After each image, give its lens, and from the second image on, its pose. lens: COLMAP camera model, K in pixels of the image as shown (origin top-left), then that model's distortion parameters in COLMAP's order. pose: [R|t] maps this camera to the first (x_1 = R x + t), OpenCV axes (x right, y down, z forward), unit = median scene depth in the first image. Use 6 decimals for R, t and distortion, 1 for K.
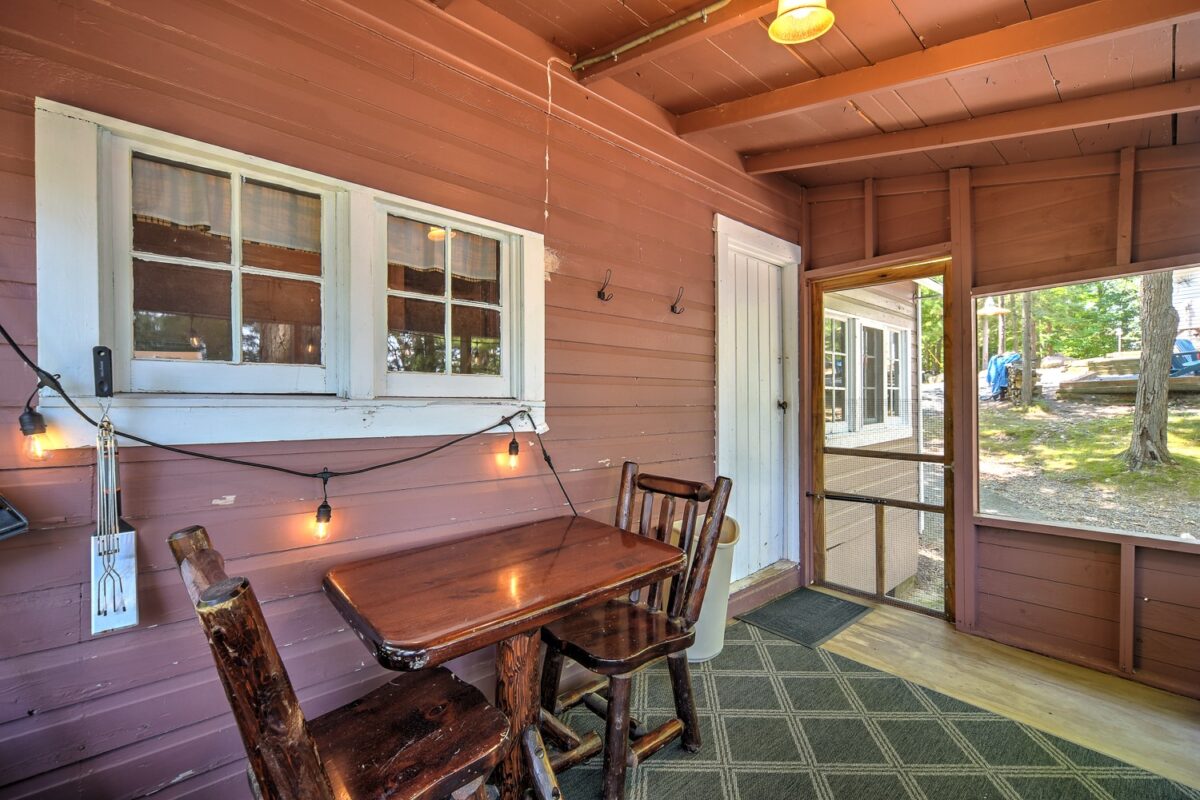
lens RADIAL K [[504.6, 0, 604.0], [0, 504.6, 398.5], [0, 0, 1]] dist [-0.007463, 0.002448]
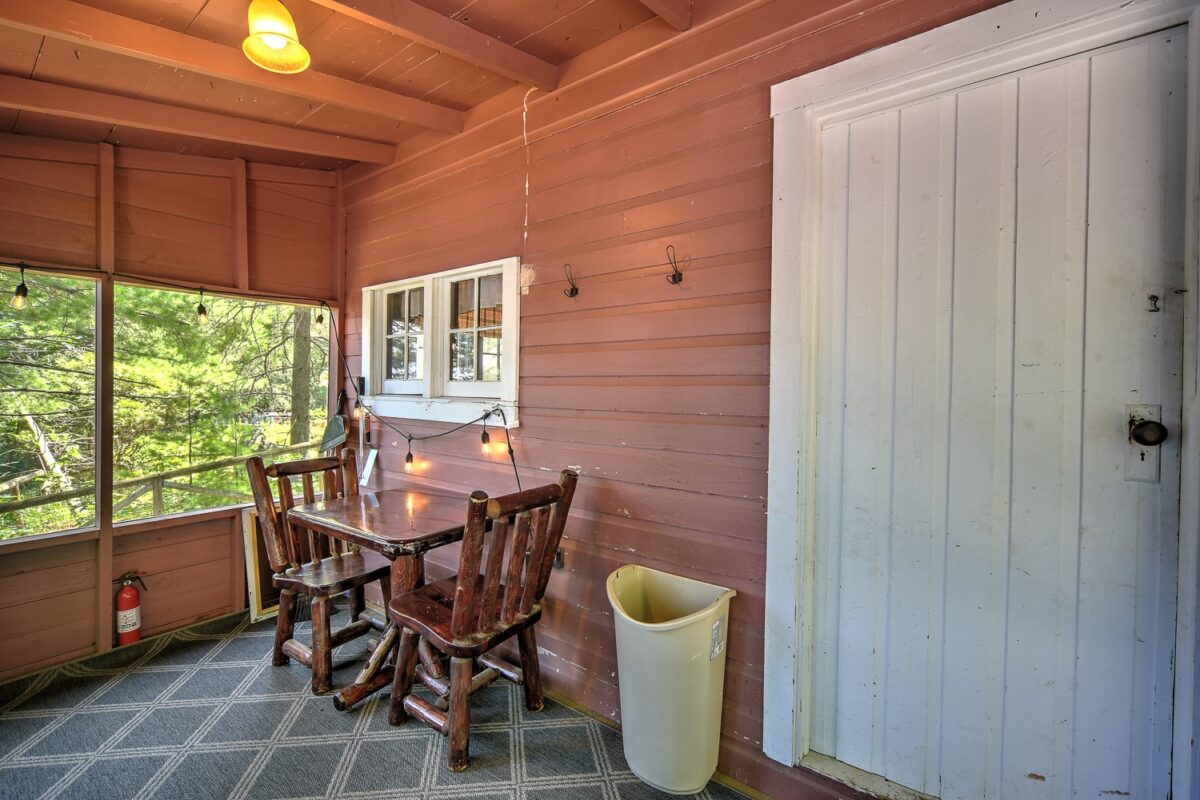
lens RADIAL K [[504.6, 0, 601.3], [0, 504.6, 401.9], [0, 0, 1]] dist [-0.007463, 0.002448]
pose [[0.207360, 0.009374, -0.978220, 0.364857], [-0.016136, 0.999851, 0.006161, -0.001471], [0.978132, 0.014507, 0.207480, 0.334072]]
